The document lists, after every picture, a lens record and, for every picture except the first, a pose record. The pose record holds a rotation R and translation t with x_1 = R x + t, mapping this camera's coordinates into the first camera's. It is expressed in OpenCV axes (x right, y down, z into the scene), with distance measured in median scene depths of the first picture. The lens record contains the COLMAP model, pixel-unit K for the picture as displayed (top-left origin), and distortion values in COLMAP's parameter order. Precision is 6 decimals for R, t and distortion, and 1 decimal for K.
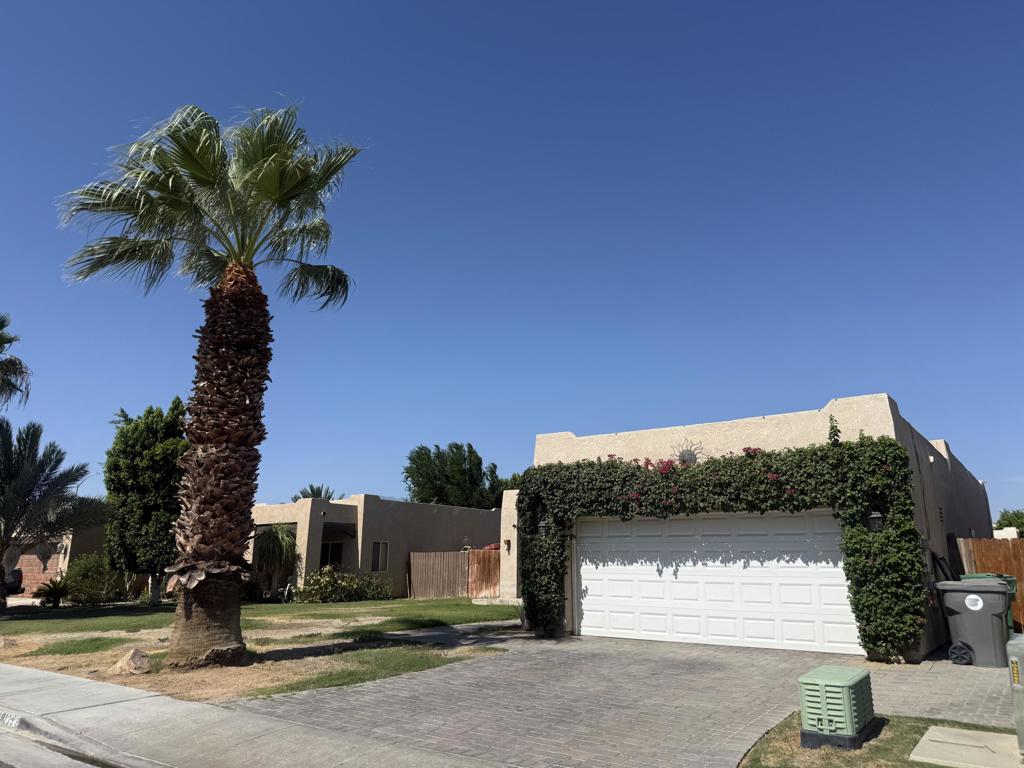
lens RADIAL K [[722.6, 0, 506.3], [0, 722.6, 389.0], [0, 0, 1]] dist [0.113963, -0.179226]
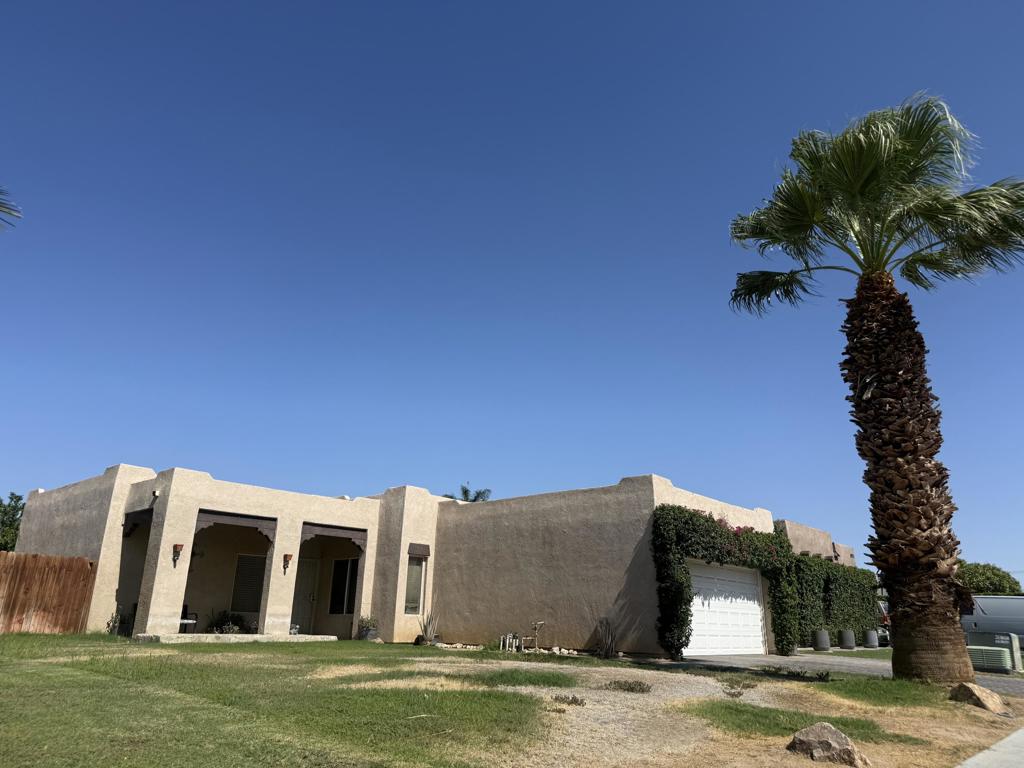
lens RADIAL K [[717.1, 0, 512.0], [0, 717.1, 384.0], [0, 0, 1]] dist [0.138044, -0.242531]
pose [[0.076796, 0.309354, 0.947841, -1.239756], [-0.259530, 0.924080, -0.280571, 0.351642], [-0.962677, -0.224447, 0.151252, 1.252992]]
